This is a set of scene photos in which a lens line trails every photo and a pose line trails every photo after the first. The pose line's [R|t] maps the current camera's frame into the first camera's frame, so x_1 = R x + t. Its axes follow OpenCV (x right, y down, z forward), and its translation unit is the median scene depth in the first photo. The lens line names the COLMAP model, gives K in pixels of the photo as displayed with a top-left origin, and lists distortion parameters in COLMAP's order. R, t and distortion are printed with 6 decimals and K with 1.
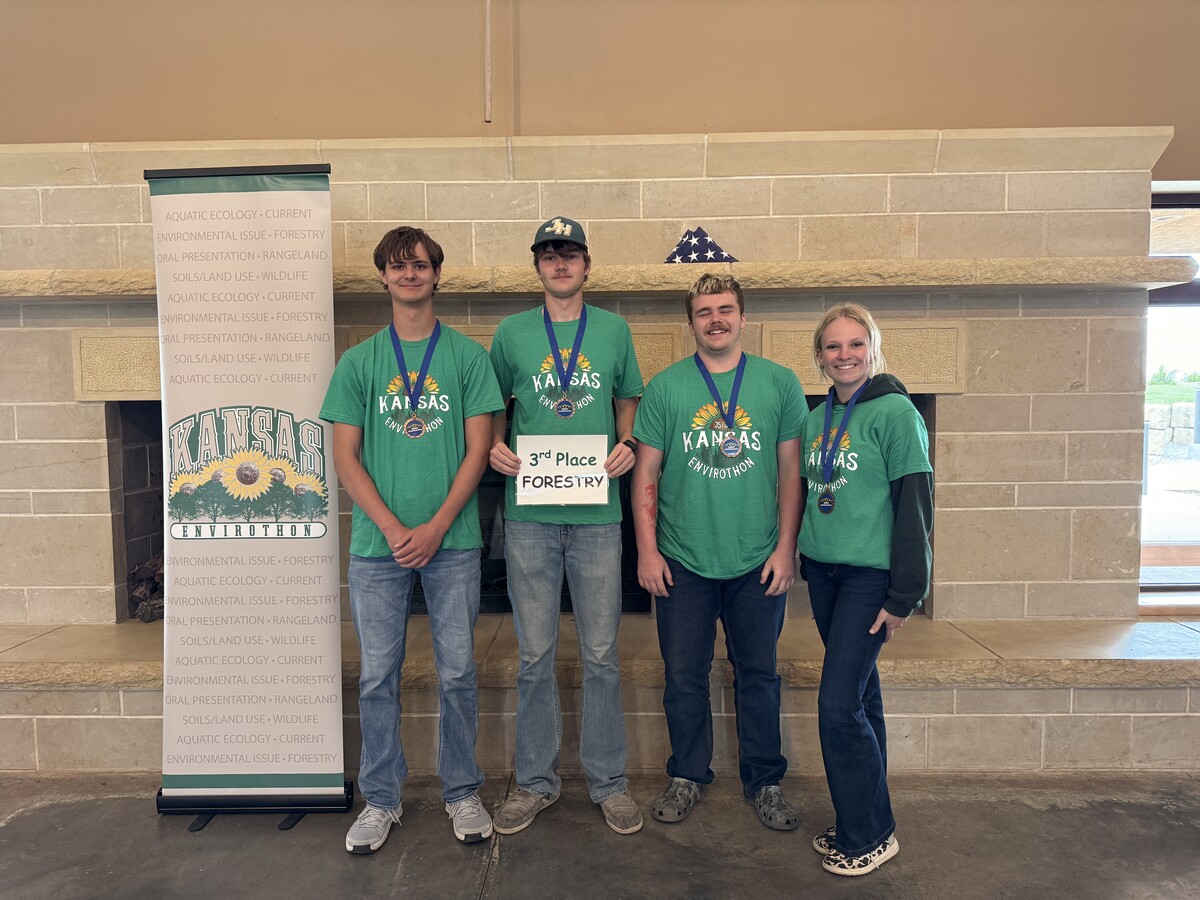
lens RADIAL K [[841.7, 0, 592.8], [0, 841.7, 450.2], [0, 0, 1]] dist [0.012277, -0.024724]
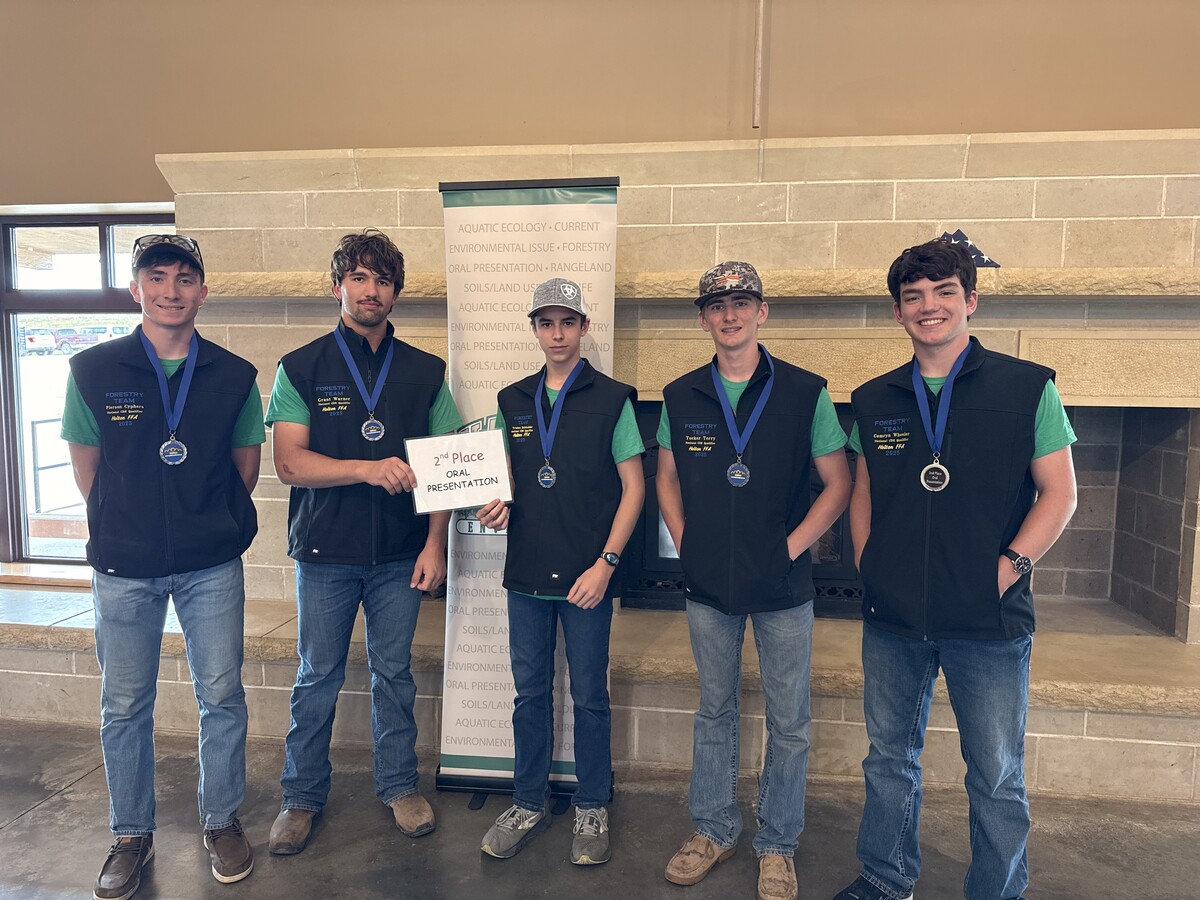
lens RADIAL K [[841.7, 0, 592.4], [0, 841.7, 455.8], [0, 0, 1]] dist [0.012277, -0.024724]
pose [[0.993213, 0.030449, -0.112255, -0.182621], [-0.026550, 0.998997, 0.036071, -0.030965], [0.113240, -0.032846, 0.993025, -0.022909]]
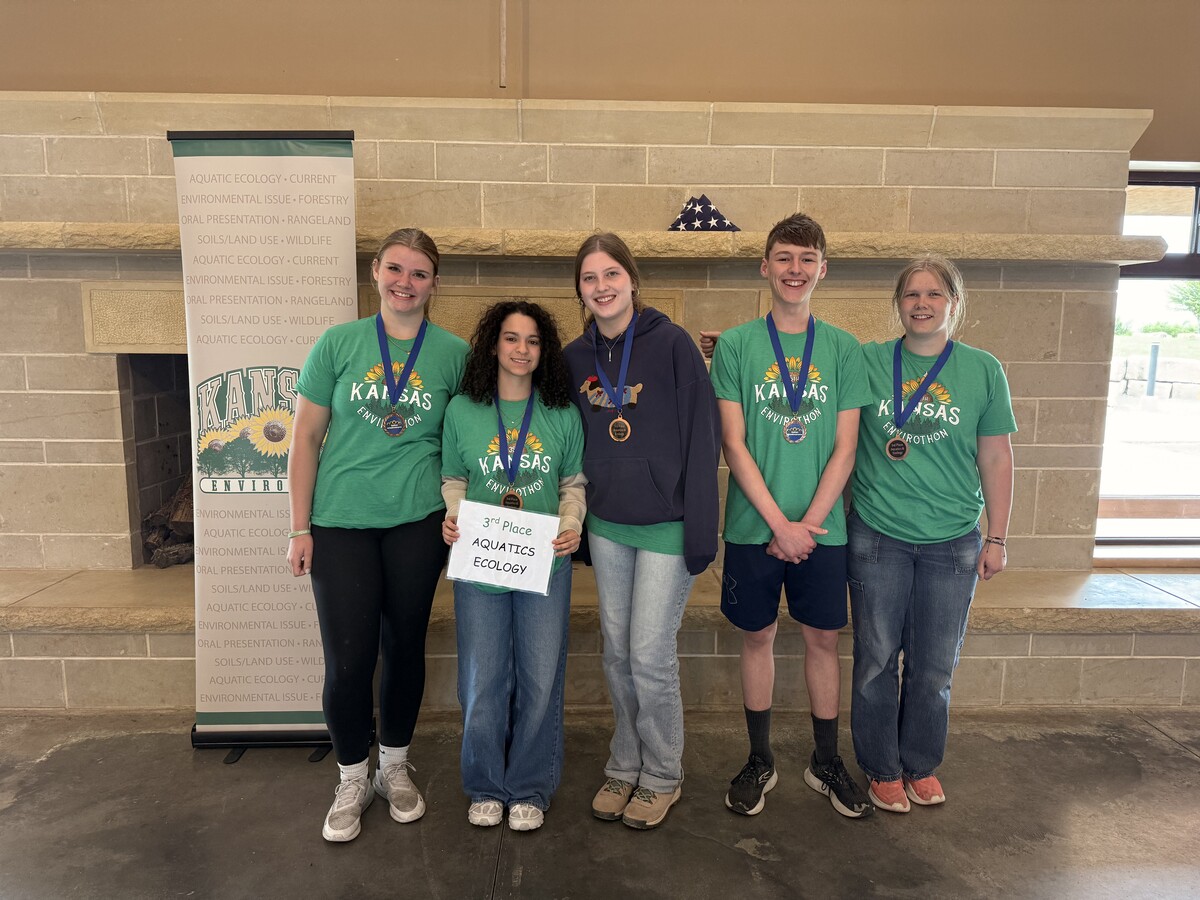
lens RADIAL K [[841.7, 0, 598.6], [0, 841.7, 454.4], [0, 0, 1]] dist [0.012277, -0.024724]
pose [[0.998838, 0.011873, 0.046713, -0.048237], [-0.015435, 0.996938, 0.076654, -0.025727], [-0.045660, -0.077286, 0.995963, -0.051853]]
